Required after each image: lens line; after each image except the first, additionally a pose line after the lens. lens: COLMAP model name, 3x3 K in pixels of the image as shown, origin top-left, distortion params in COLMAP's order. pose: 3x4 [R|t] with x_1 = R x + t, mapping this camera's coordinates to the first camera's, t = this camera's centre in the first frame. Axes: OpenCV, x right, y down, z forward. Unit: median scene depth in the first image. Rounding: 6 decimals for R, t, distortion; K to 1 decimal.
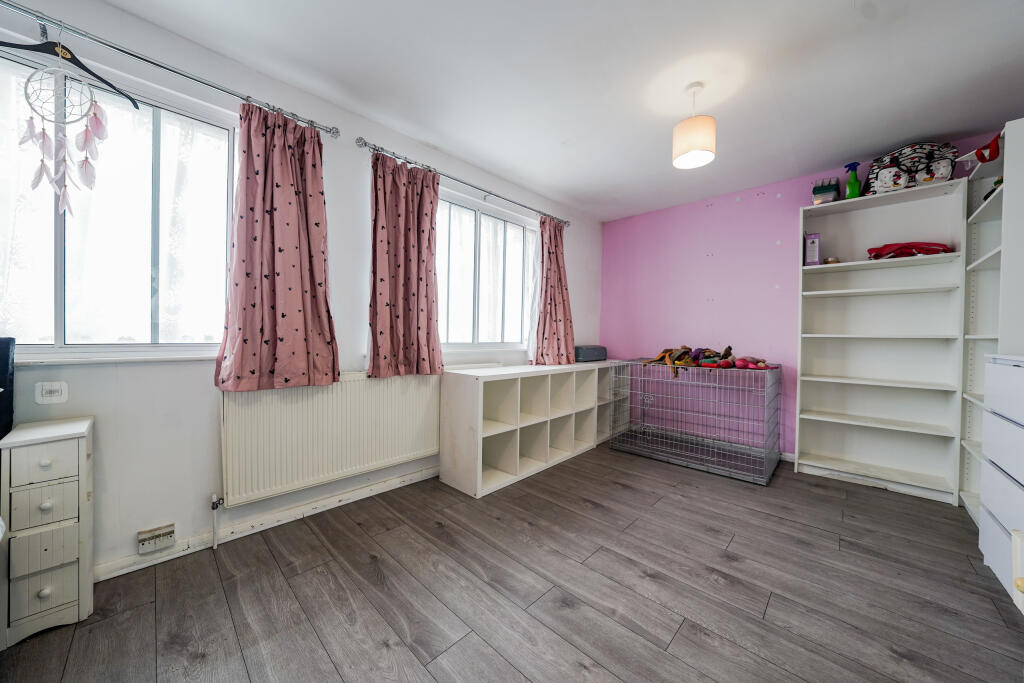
lens RADIAL K [[357.2, 0, 510.2], [0, 357.2, 338.8], [0, 0, 1]] dist [-0.026923, 0.007119]
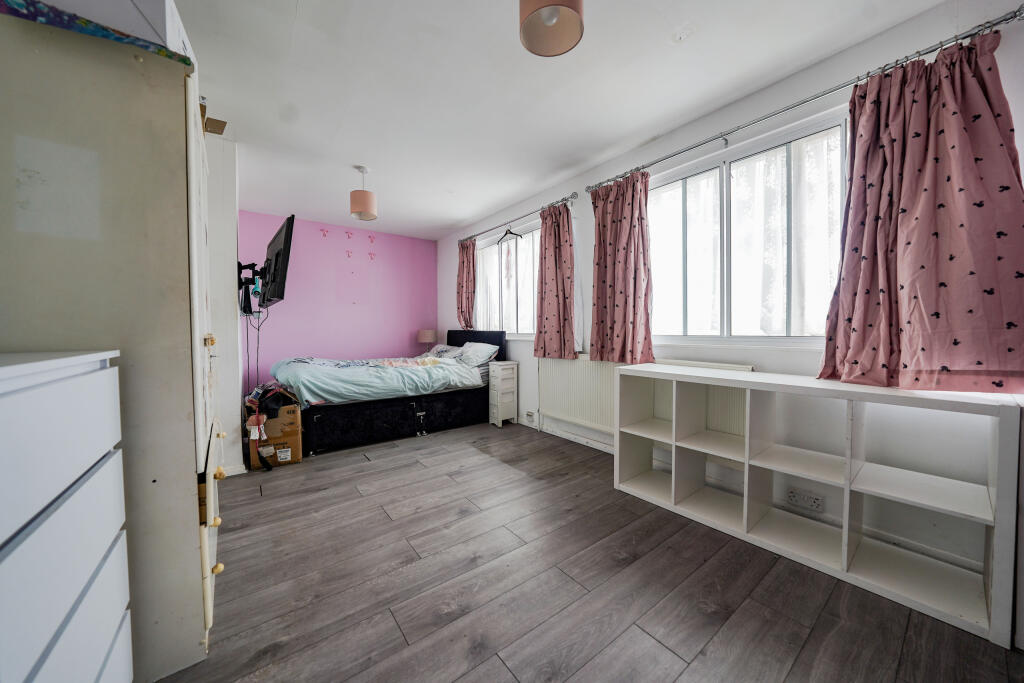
lens RADIAL K [[357.2, 0, 510.2], [0, 357.2, 338.8], [0, 0, 1]] dist [-0.026923, 0.007119]
pose [[-0.158828, 0.016950, -0.987161, 1.178403], [-0.001323, 0.999848, 0.017381, 0.007024], [0.987305, 0.004067, -0.158781, 1.069744]]
